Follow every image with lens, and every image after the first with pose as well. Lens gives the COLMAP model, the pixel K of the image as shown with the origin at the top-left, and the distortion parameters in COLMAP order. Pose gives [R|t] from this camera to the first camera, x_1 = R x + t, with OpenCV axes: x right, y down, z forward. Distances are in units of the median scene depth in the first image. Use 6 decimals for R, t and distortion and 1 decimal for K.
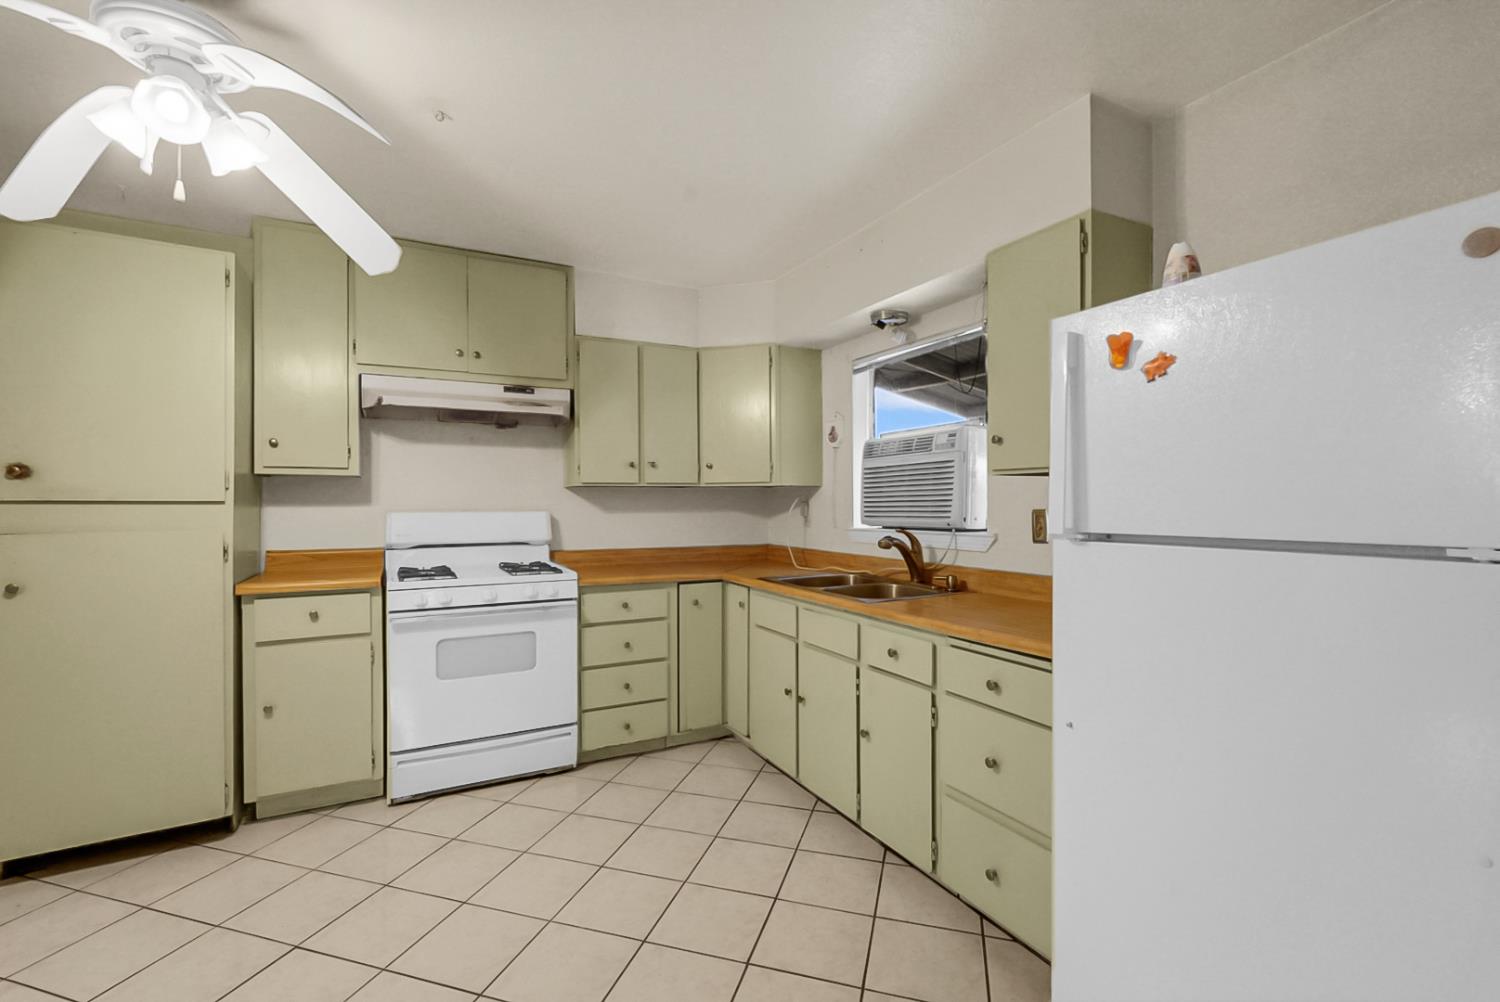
lens RADIAL K [[664.2, 0, 749.3], [0, 664.2, 504.9], [0, 0, 1]] dist [-0.008603, 0.000849]
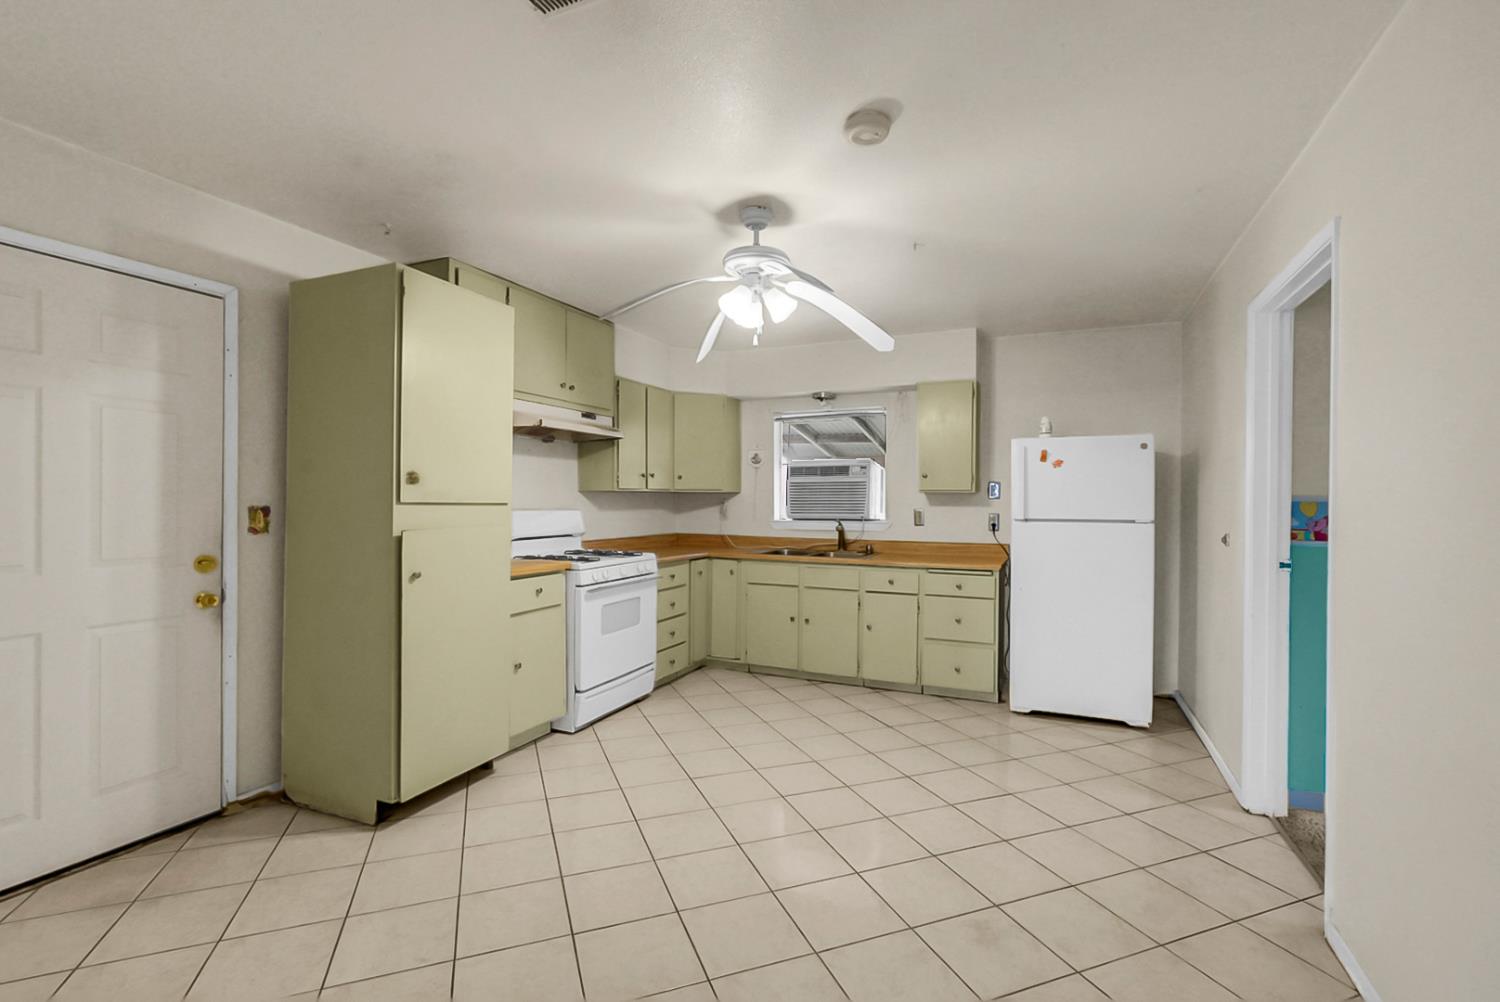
lens RADIAL K [[664.2, 0, 743.6], [0, 664.2, 505.8], [0, 0, 1]] dist [-0.008603, 0.000849]
pose [[0.804805, 0.002084, 0.593536, -0.940240], [-0.006771, 0.999961, 0.005670, -0.008546], [-0.593501, -0.008582, 0.804787, -0.237555]]
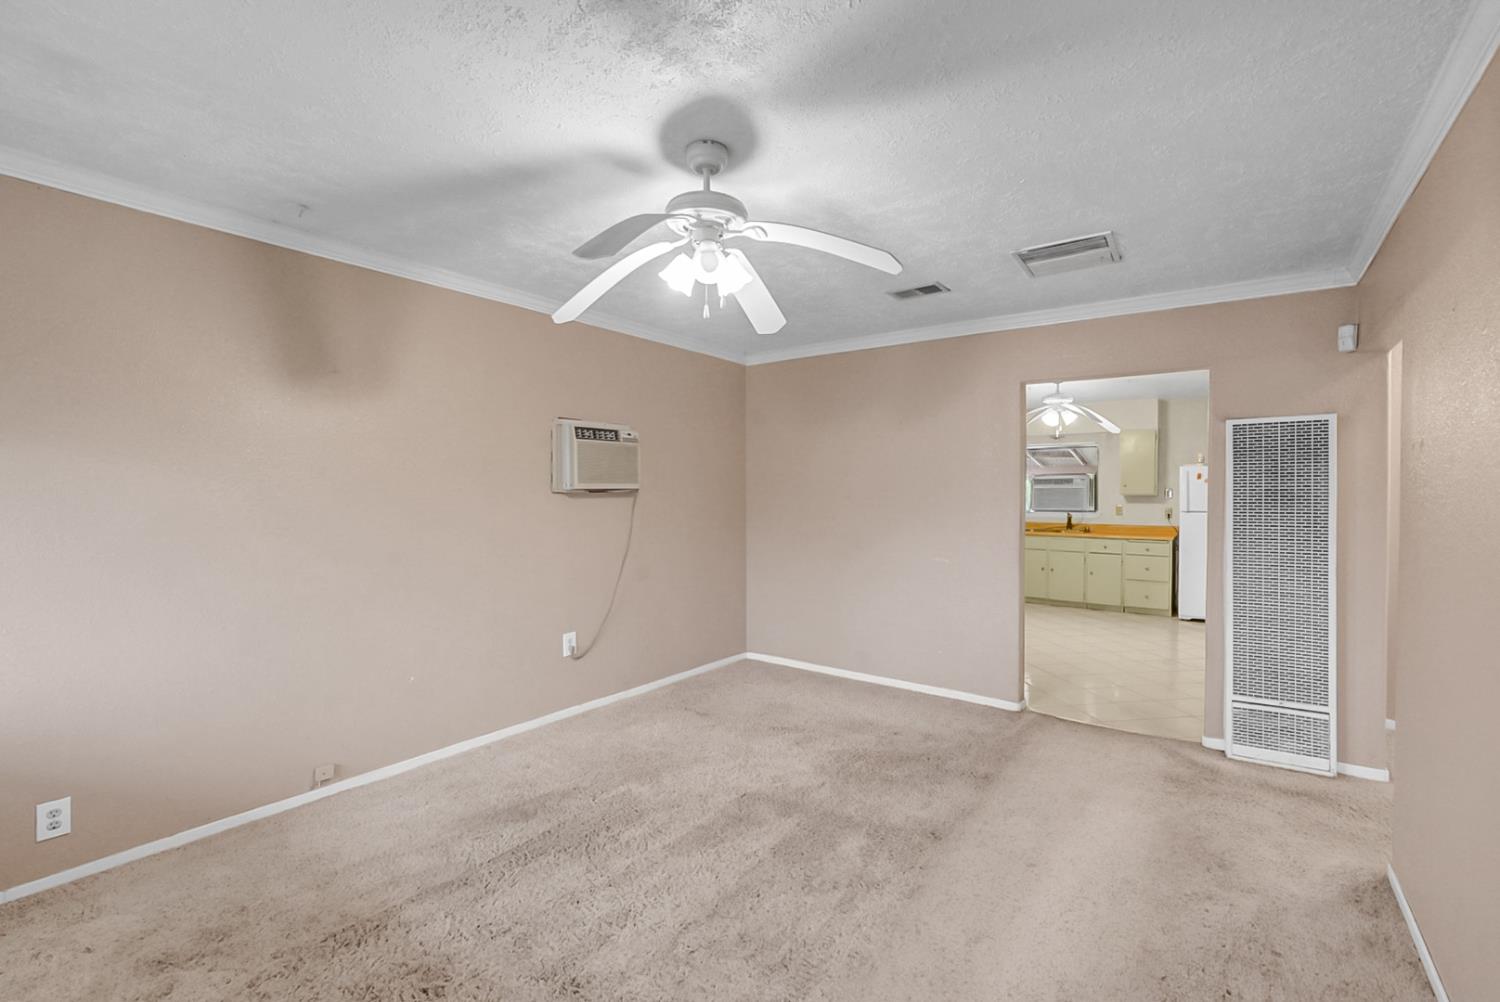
lens RADIAL K [[664.2, 0, 776.6], [0, 664.2, 496.8], [0, 0, 1]] dist [-0.008603, 0.000849]
pose [[0.895494, 0.007025, 0.445017, -2.027314], [-0.009193, 0.999954, 0.002714, -0.022243], [-0.444978, -0.006521, 0.895518, -0.941632]]
